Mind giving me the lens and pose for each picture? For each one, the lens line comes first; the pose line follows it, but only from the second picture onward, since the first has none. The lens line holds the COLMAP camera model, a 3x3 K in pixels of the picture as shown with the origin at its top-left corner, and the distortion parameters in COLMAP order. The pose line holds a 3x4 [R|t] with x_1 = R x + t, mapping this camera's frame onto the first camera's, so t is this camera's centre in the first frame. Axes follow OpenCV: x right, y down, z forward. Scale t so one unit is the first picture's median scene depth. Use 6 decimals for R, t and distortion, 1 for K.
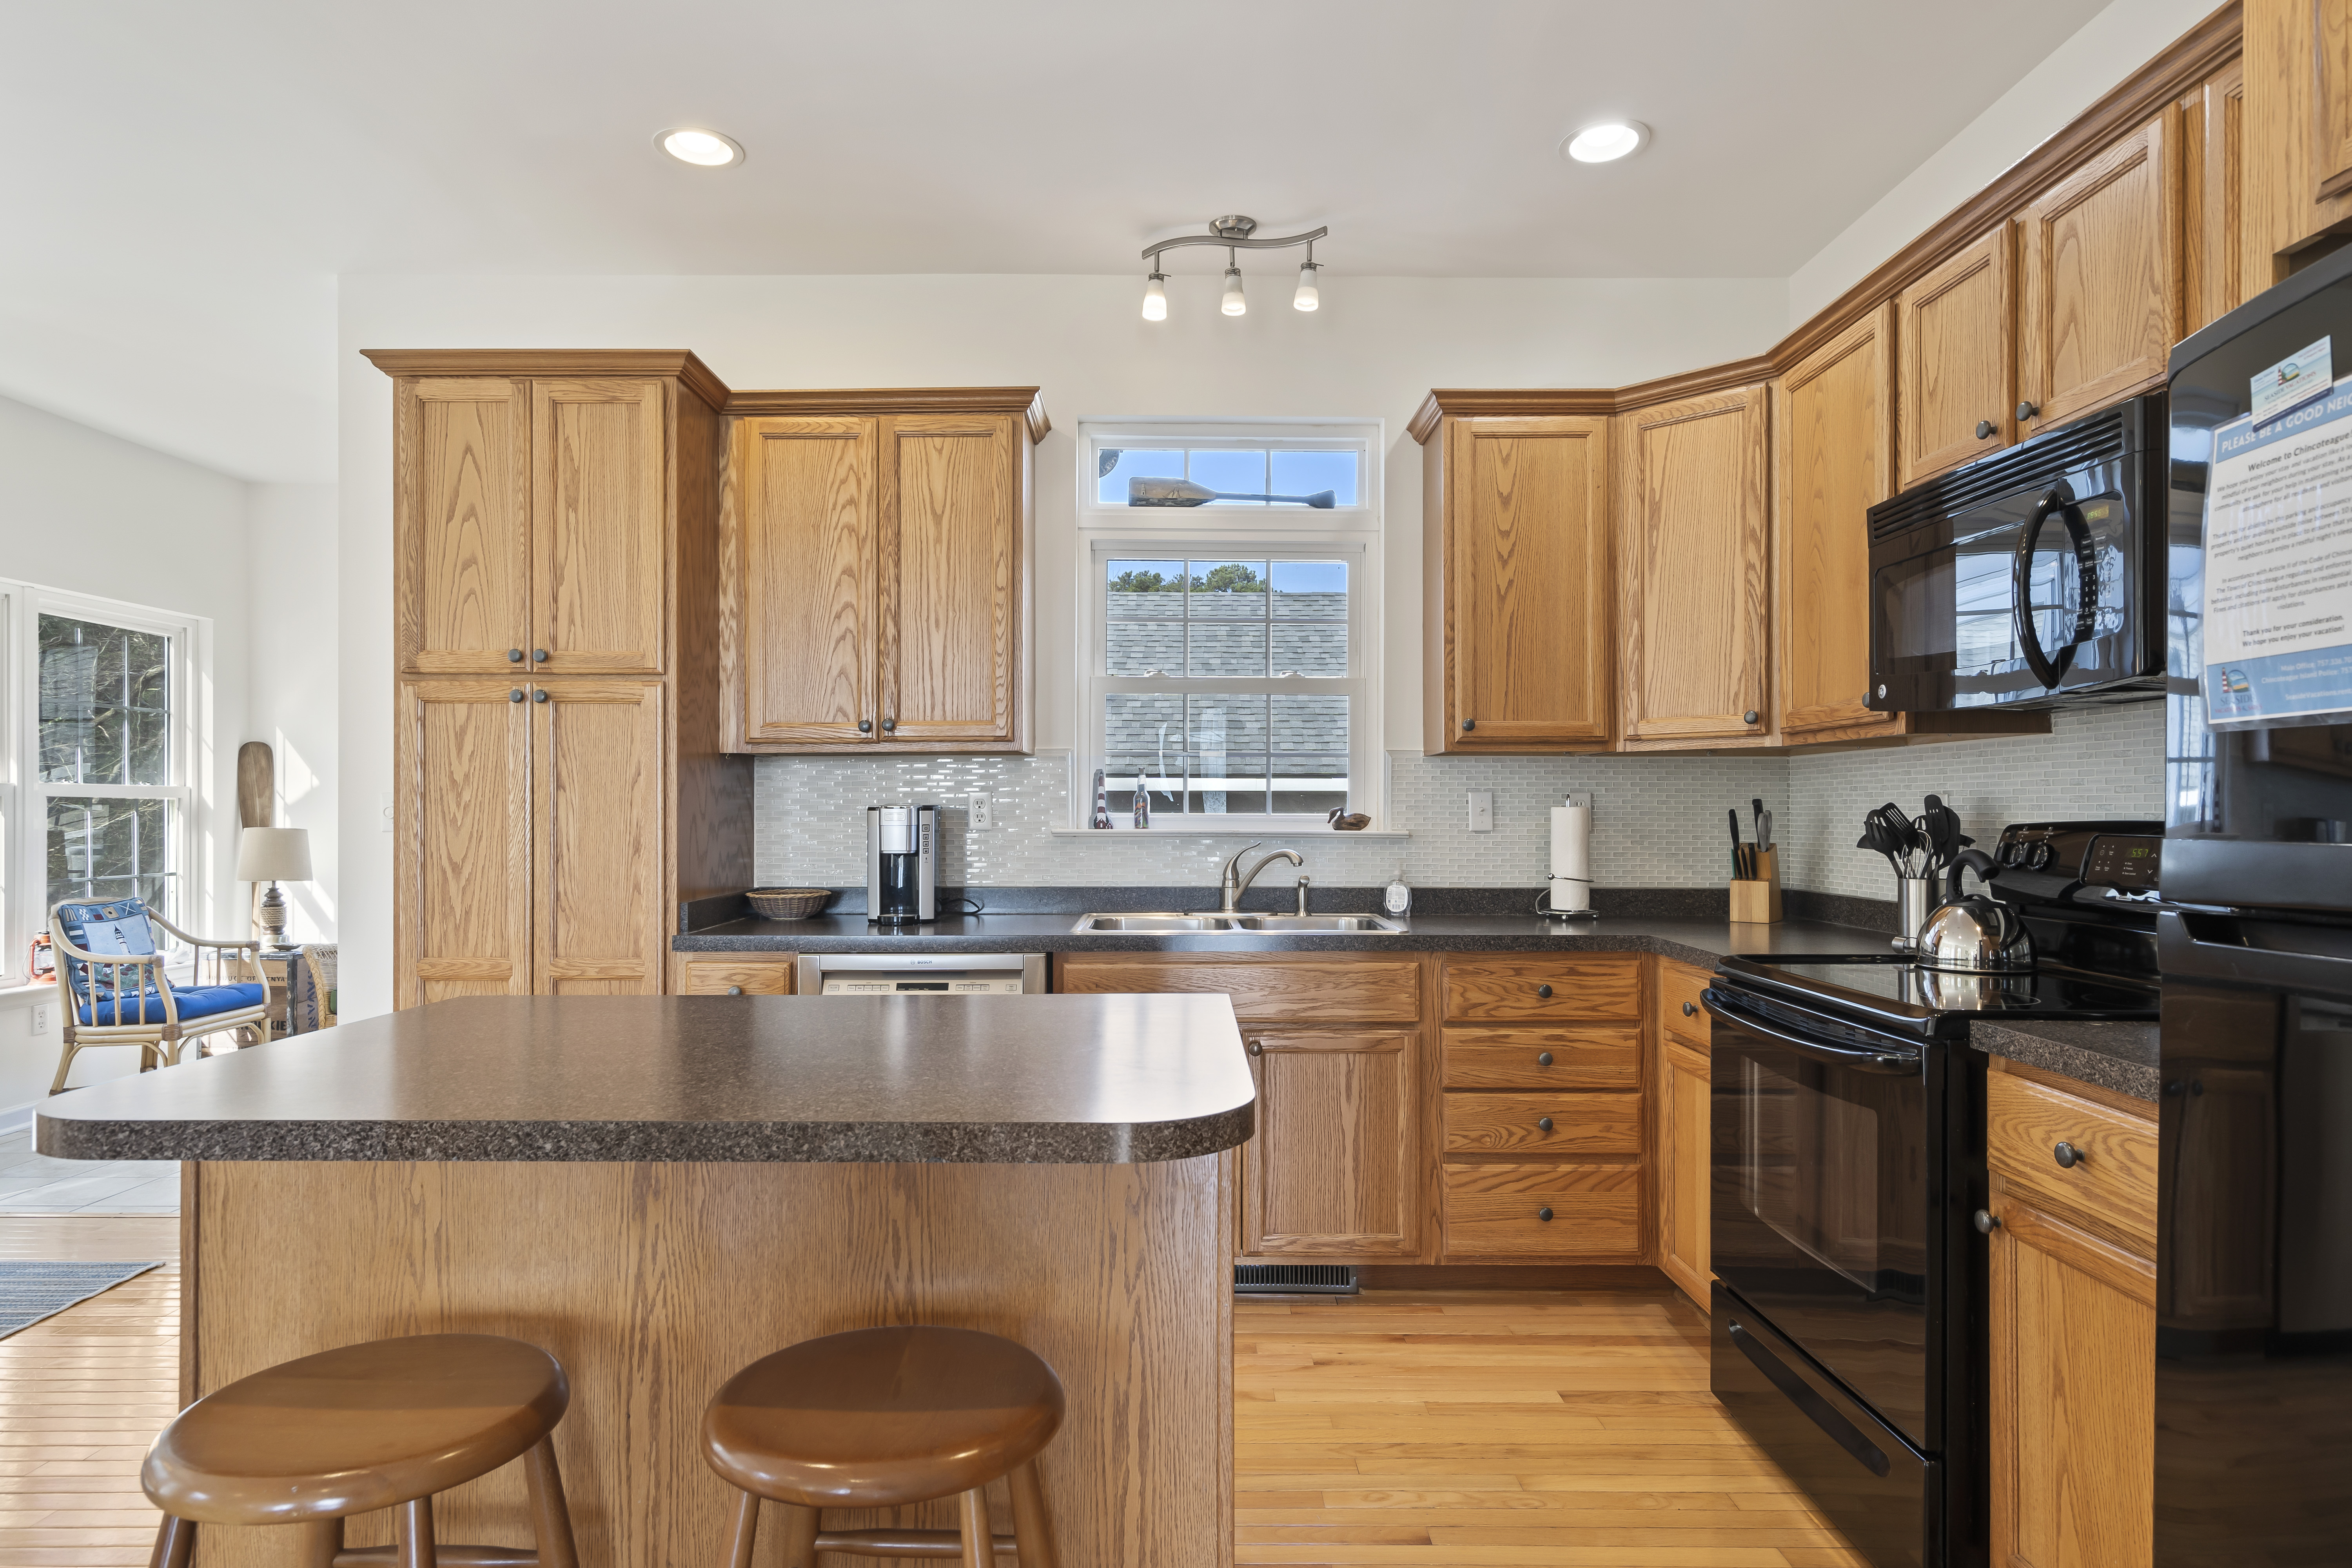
lens RADIAL K [[1314.6, 0, 1166.9], [0, 1314.6, 806.7], [0, 0, 1]] dist [-0.001137, 0.004861]
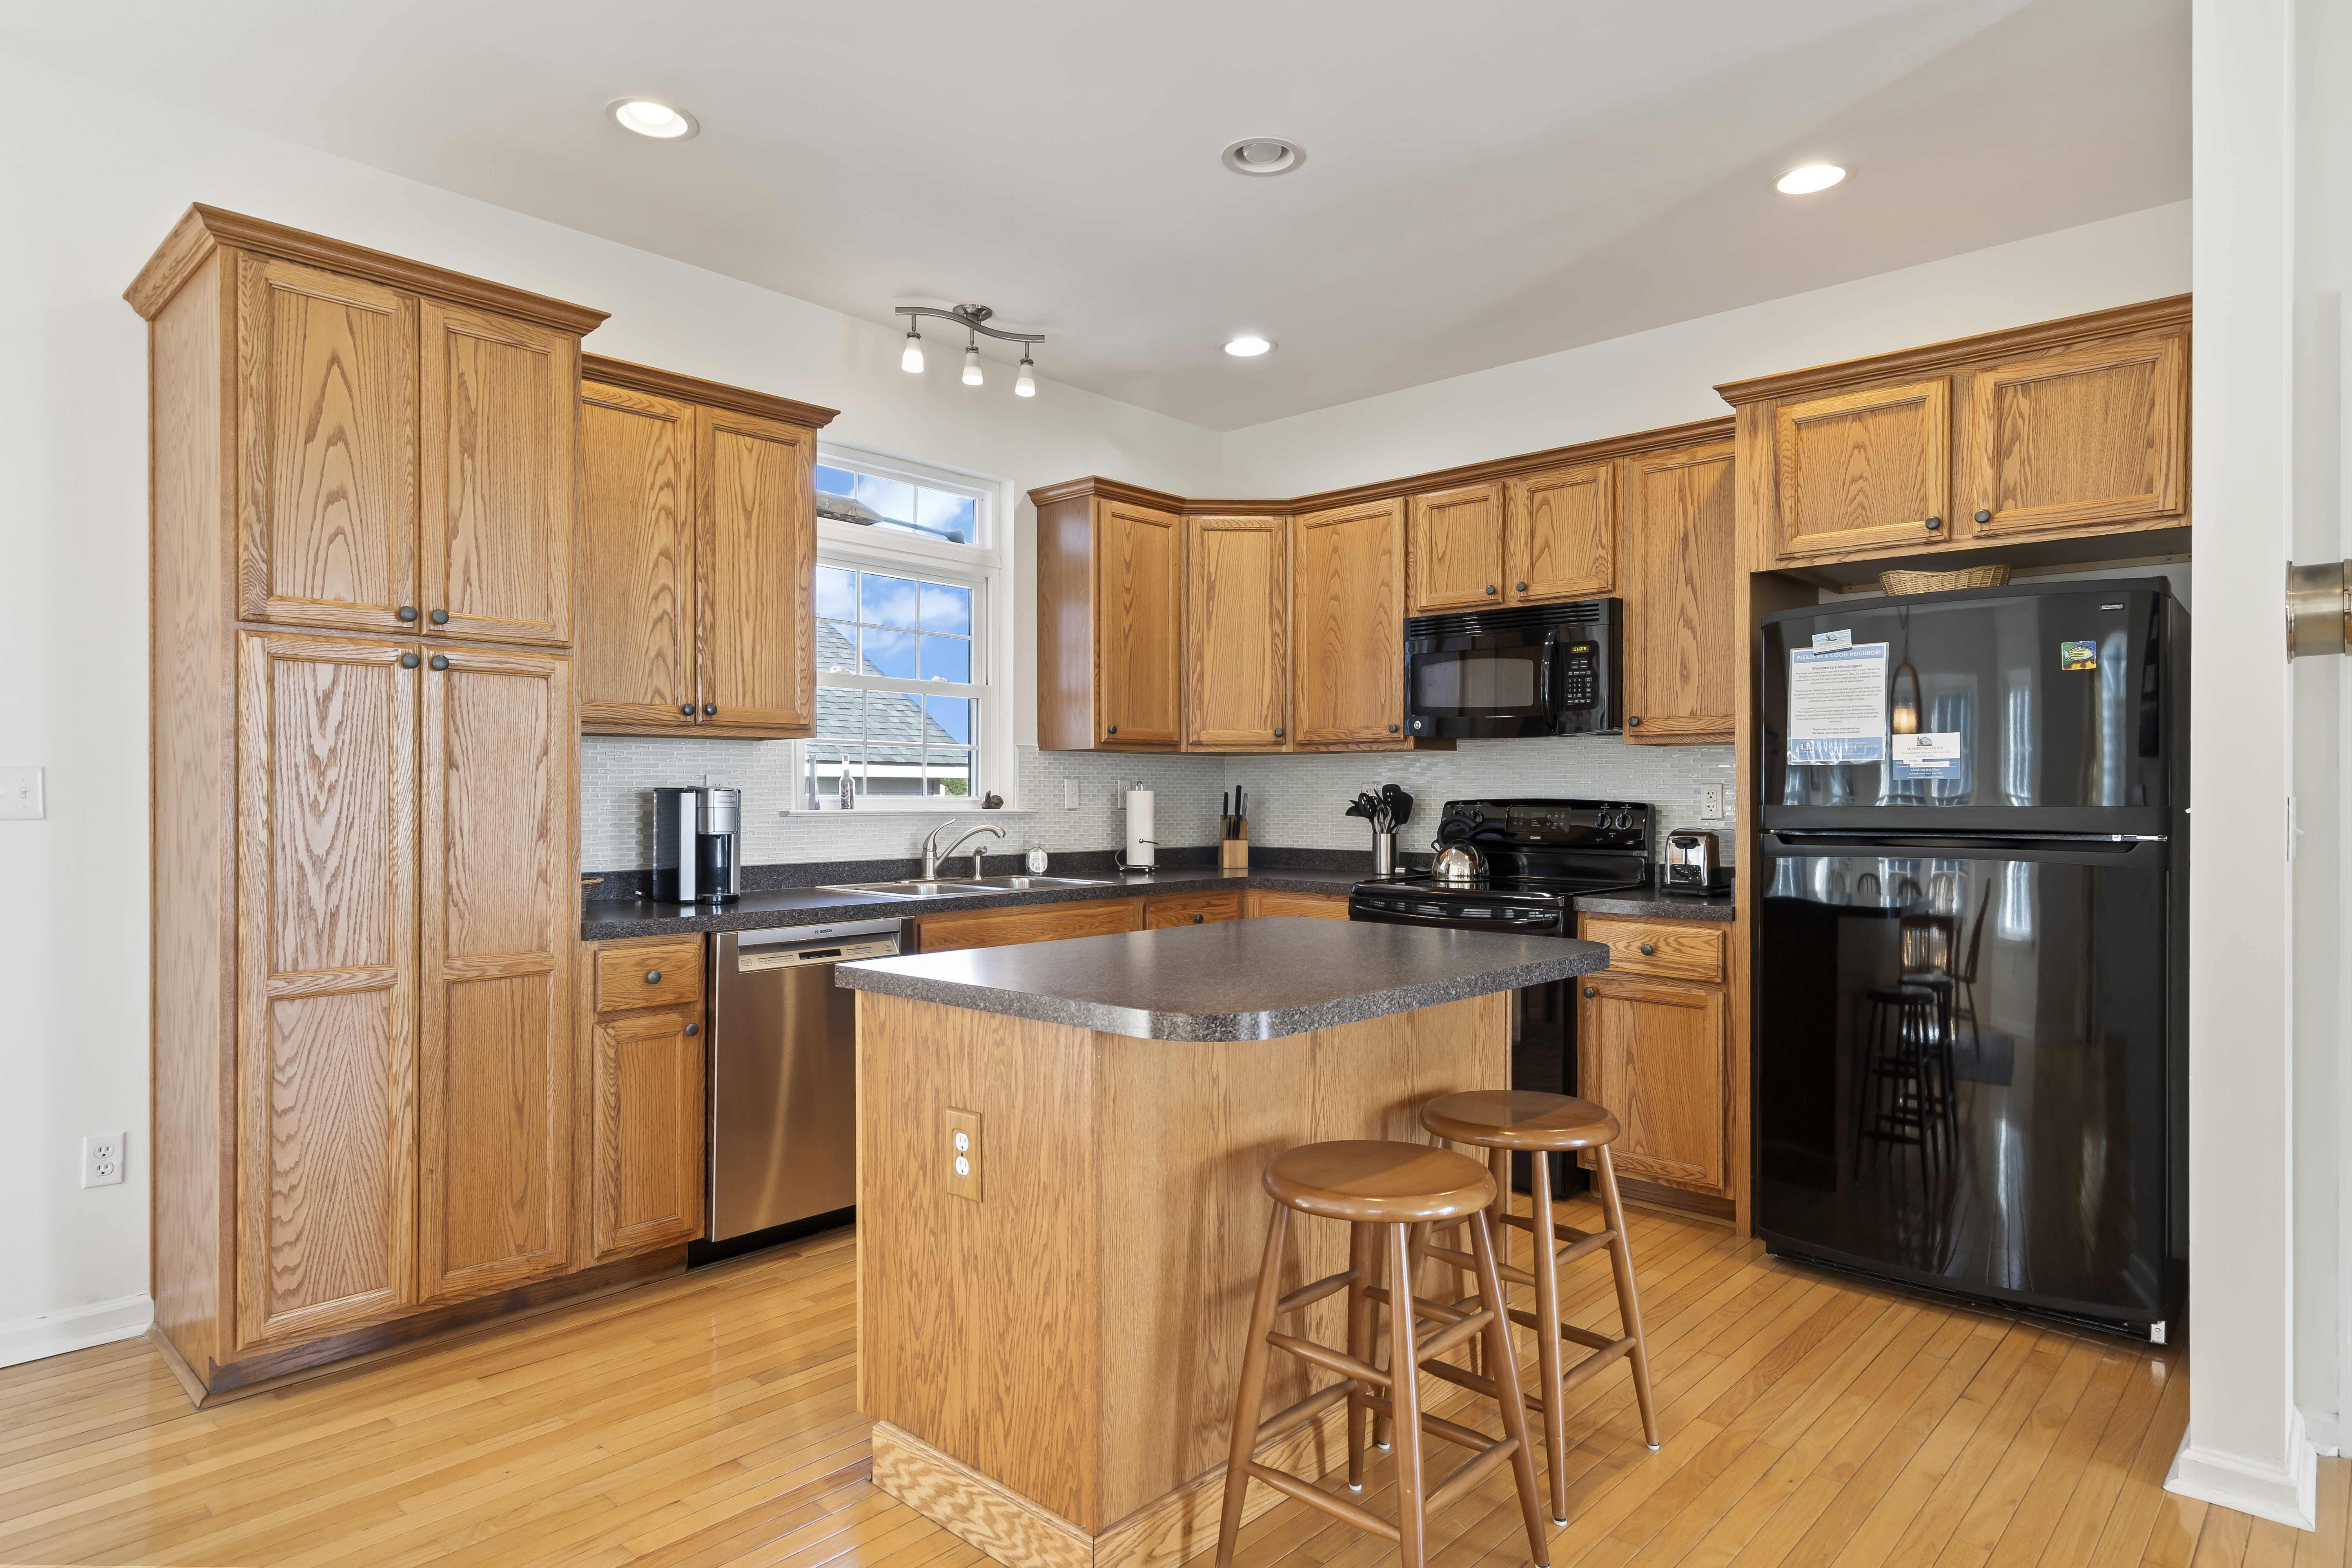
lens RADIAL K [[1324.7, 0, 1143.8], [0, 1324.7, 794.0], [0, 0, 1]] dist [0.002834, 0.002819]
pose [[0.685901, 0.000161, 0.727695, -0.742056], [-0.003211, 0.999991, 0.002805, -0.000162], [-0.727688, -0.004261, 0.685895, 0.044351]]
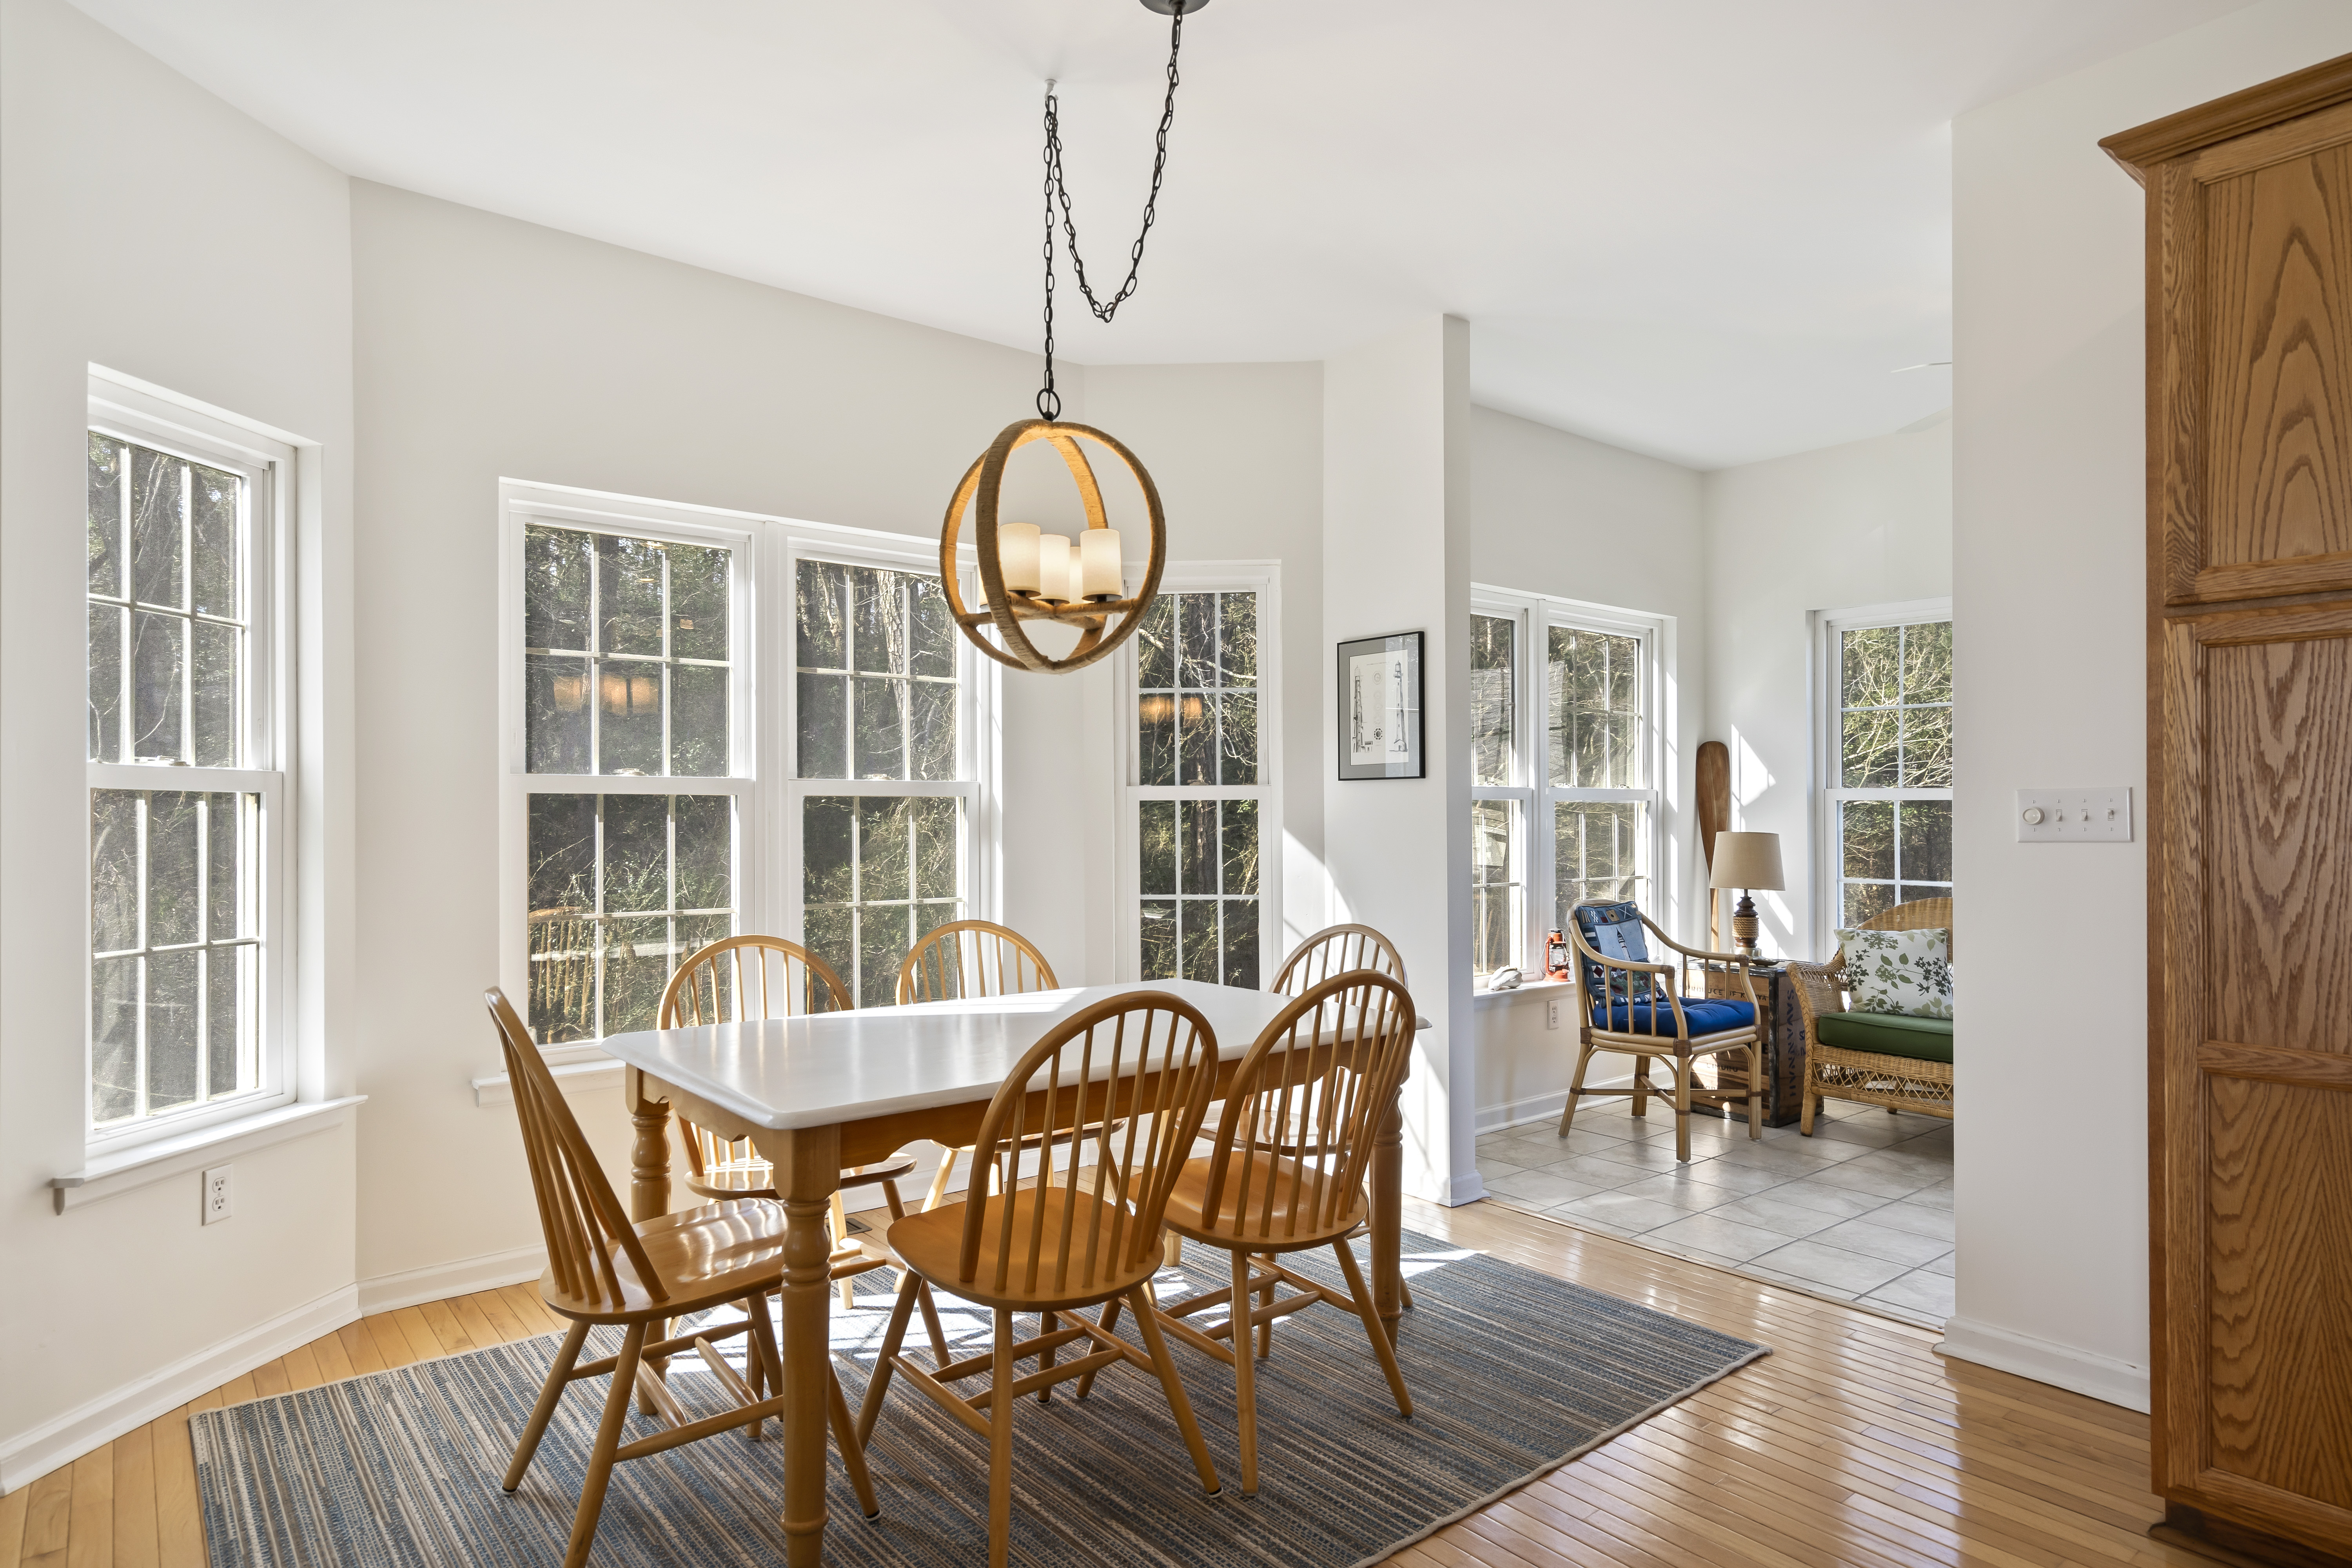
lens RADIAL K [[1314.6, 0, 1166.9], [0, 1314.6, 806.7], [0, 0, 1]] dist [-0.001137, 0.004861]
pose [[0.618703, -0.003178, -0.785619, -0.348316], [0.001497, 0.999995, -0.002866, 0.000522], [0.785624, 0.000597, 0.618704, 0.180552]]
